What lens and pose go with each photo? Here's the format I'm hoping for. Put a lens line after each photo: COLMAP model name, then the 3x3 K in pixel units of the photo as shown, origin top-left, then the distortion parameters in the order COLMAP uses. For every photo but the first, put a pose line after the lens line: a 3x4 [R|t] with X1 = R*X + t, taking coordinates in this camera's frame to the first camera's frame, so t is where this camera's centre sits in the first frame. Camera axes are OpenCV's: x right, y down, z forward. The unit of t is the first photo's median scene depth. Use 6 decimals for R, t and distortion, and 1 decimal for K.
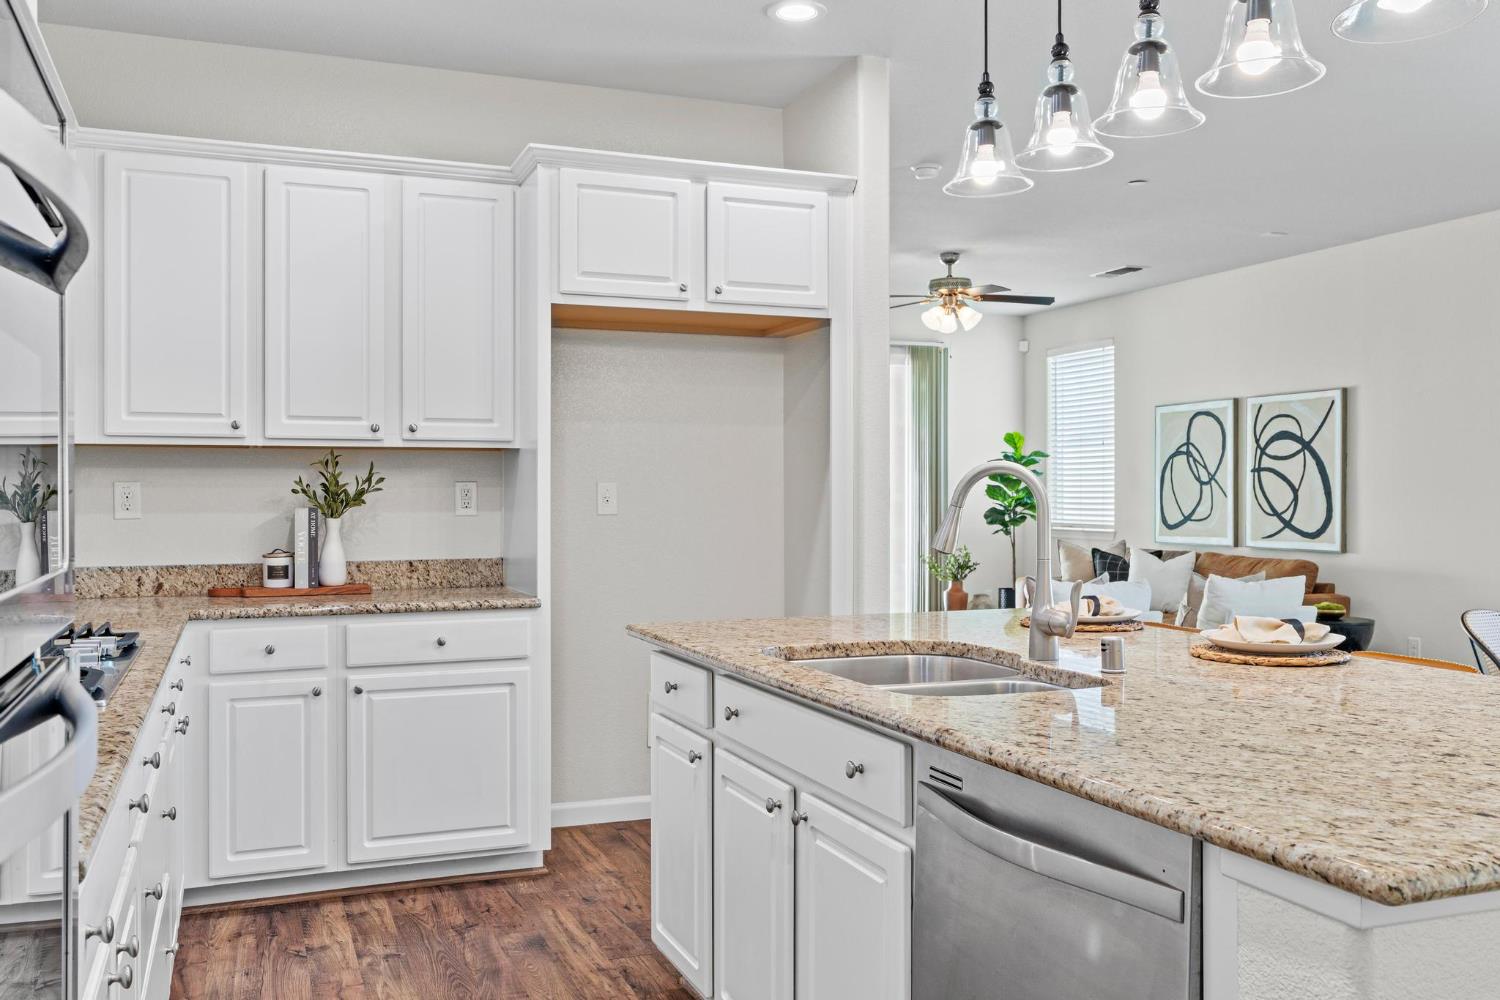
lens RADIAL K [[1278.8, 0, 758.3], [0, 1278.8, 492.2], [0, 0, 1]] dist [0.012292, 0.001814]
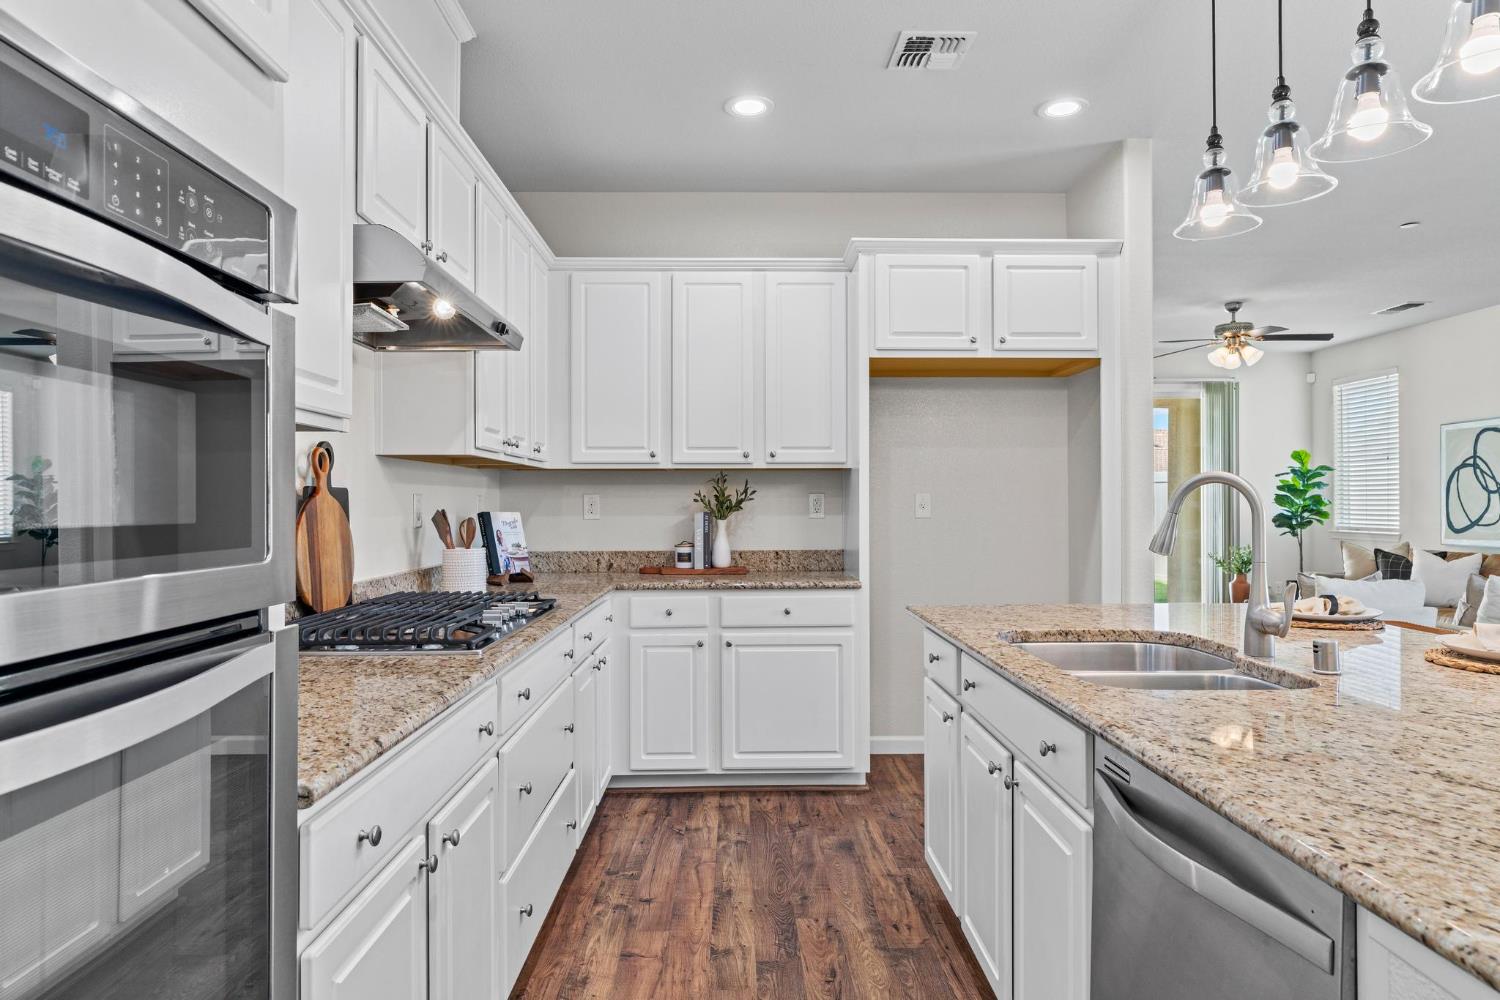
lens RADIAL K [[906.4, 0, 765.5], [0, 906.4, 494.9], [0, 0, 1]] dist [-0.001866, 0.003640]
pose [[0.938083, -0.004074, -0.346386, 0.058352], [0.001624, 0.999972, -0.007362, 0.000569], [0.346406, 0.006343, 0.938063, 0.084817]]
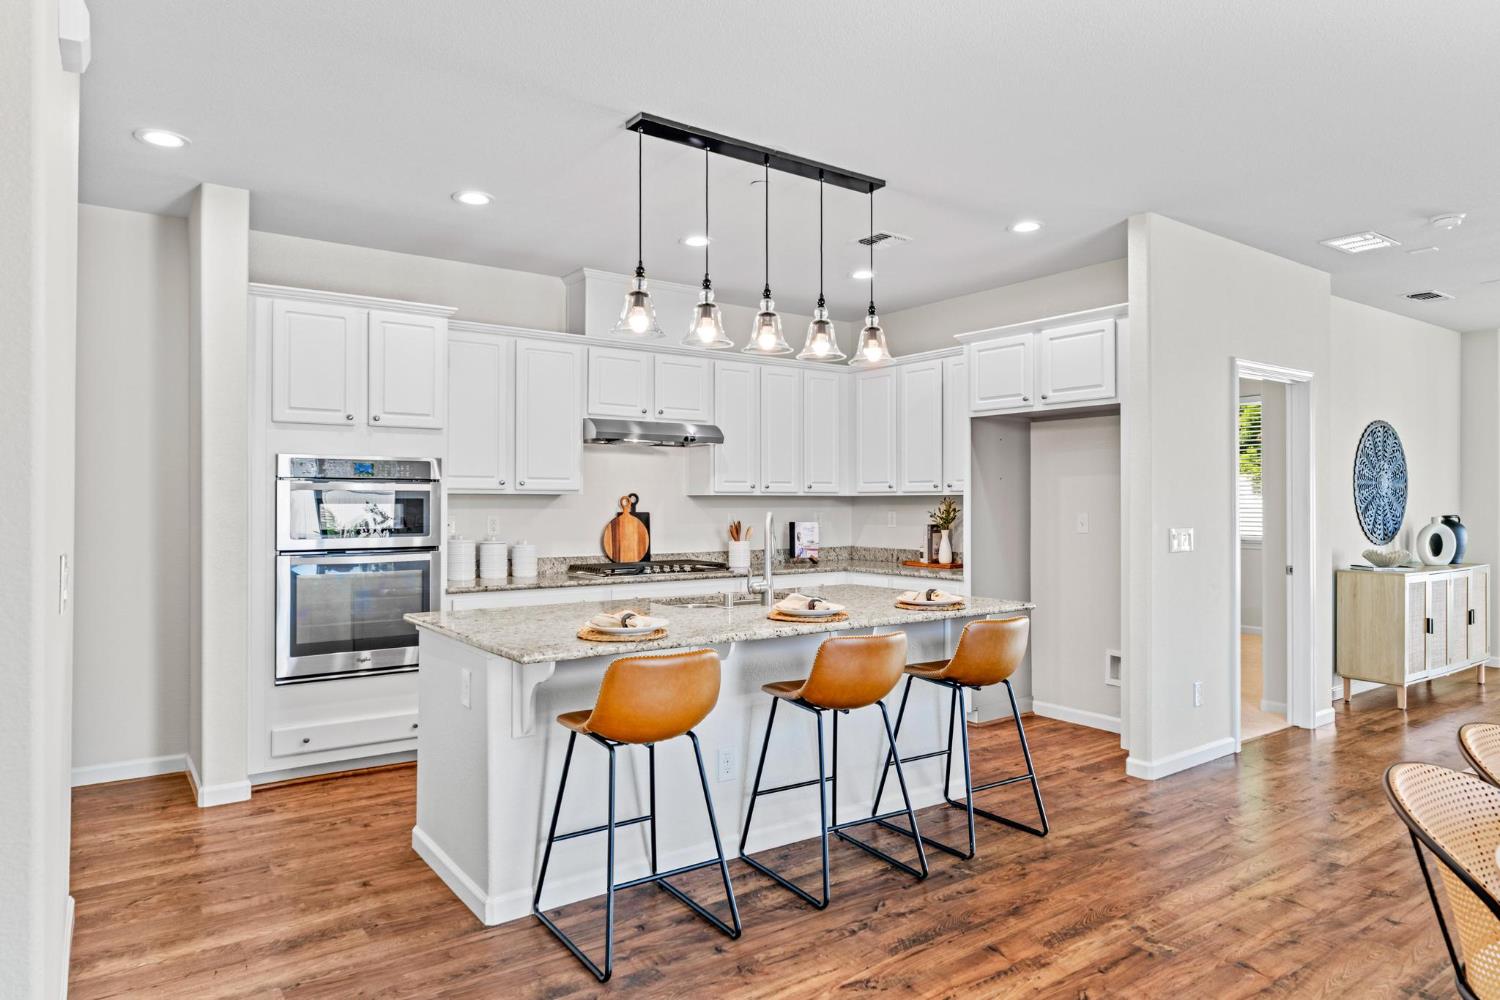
lens RADIAL K [[906.4, 0, 766.1], [0, 906.4, 493.5], [0, 0, 1]] dist [-0.001866, 0.003640]
pose [[0.246720, -0.008645, -0.969048, 0.997592], [0.001671, 0.999963, -0.008495, -0.026223], [0.969085, 0.000477, 0.246725, 0.375133]]
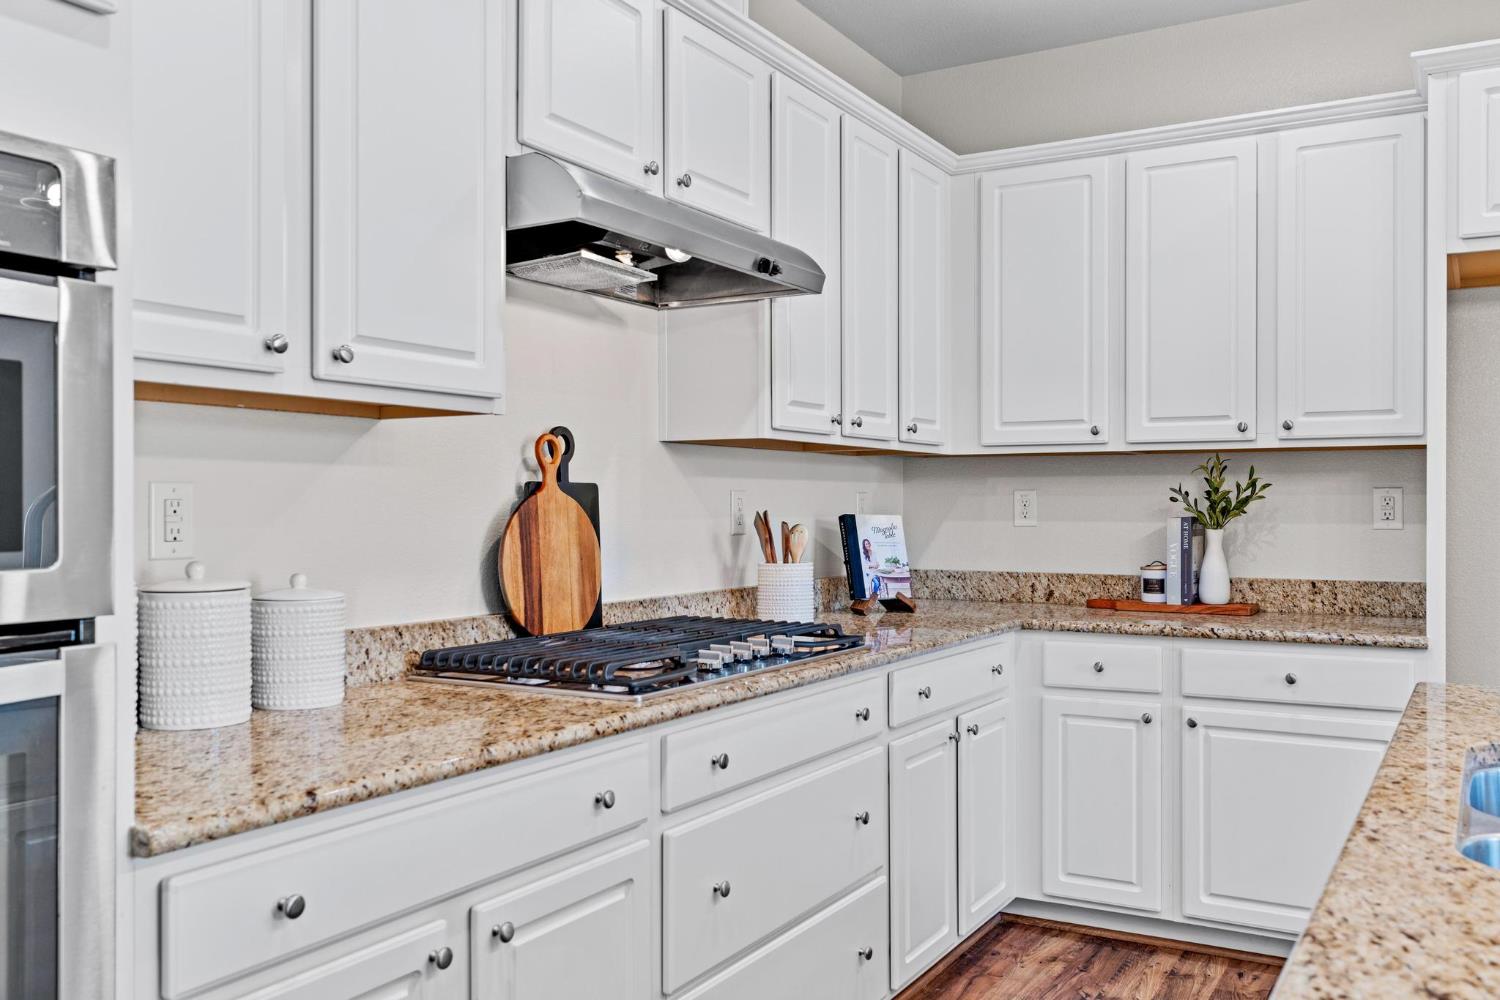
lens RADIAL K [[1278.8, 0, 785.3], [0, 1278.8, 505.2], [0, 0, 1]] dist [0.012292, 0.001814]
pose [[0.628167, 0.002976, -0.778073, 0.181521], [0.000003, 0.999993, 0.003828, -0.000054], [0.778079, -0.002407, 0.628162, 0.200362]]
